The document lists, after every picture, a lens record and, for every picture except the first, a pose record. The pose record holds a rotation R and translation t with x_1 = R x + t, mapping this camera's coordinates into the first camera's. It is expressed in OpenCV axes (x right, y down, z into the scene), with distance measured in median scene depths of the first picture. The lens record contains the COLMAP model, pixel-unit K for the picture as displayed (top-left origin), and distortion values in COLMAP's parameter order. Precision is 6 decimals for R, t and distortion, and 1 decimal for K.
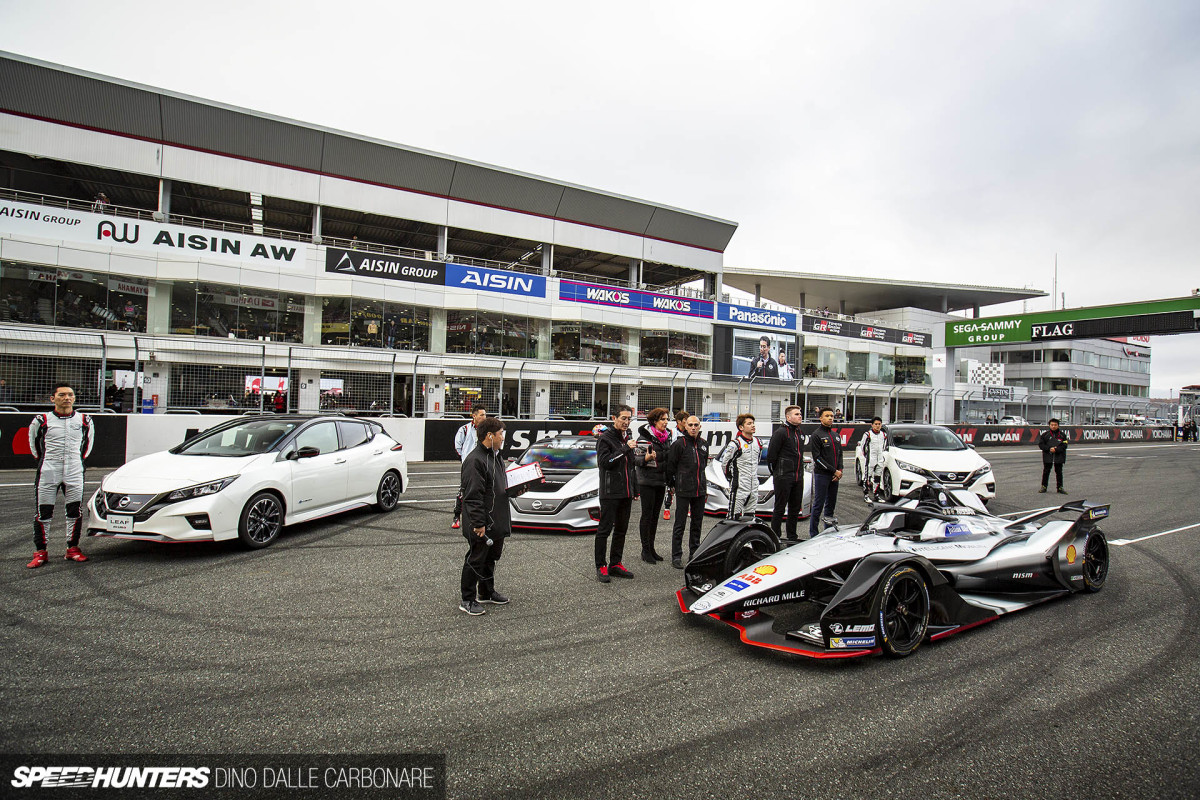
lens RADIAL K [[639.1, 0, 600.1], [0, 639.1, 398.5], [0, 0, 1]] dist [-0.027708, 0.002306]
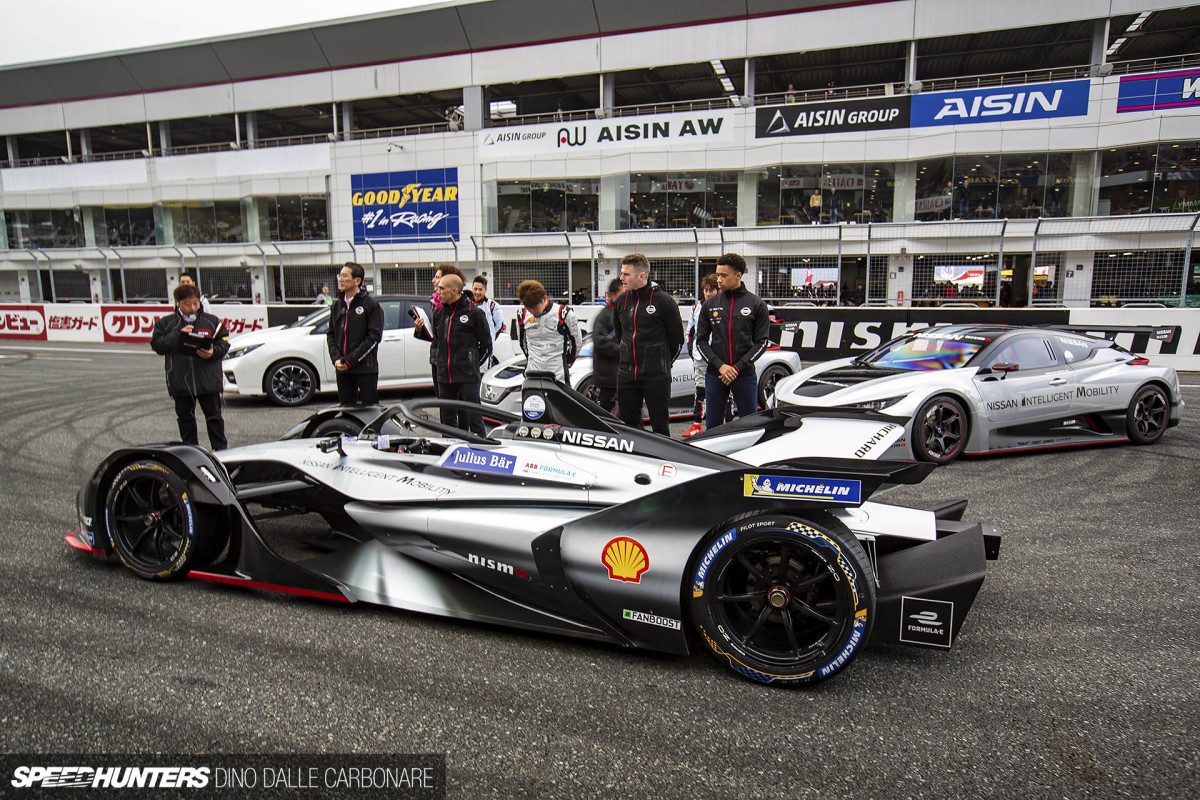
lens RADIAL K [[777.3, 0, 601.2], [0, 777.3, 406.0], [0, 0, 1]] dist [-0.008214, 0.013293]
pose [[0.610865, 0.087471, -0.786888, 0.288373], [0.023704, 0.991412, 0.128608, 0.017252], [0.791380, -0.097214, 0.603545, 0.166699]]
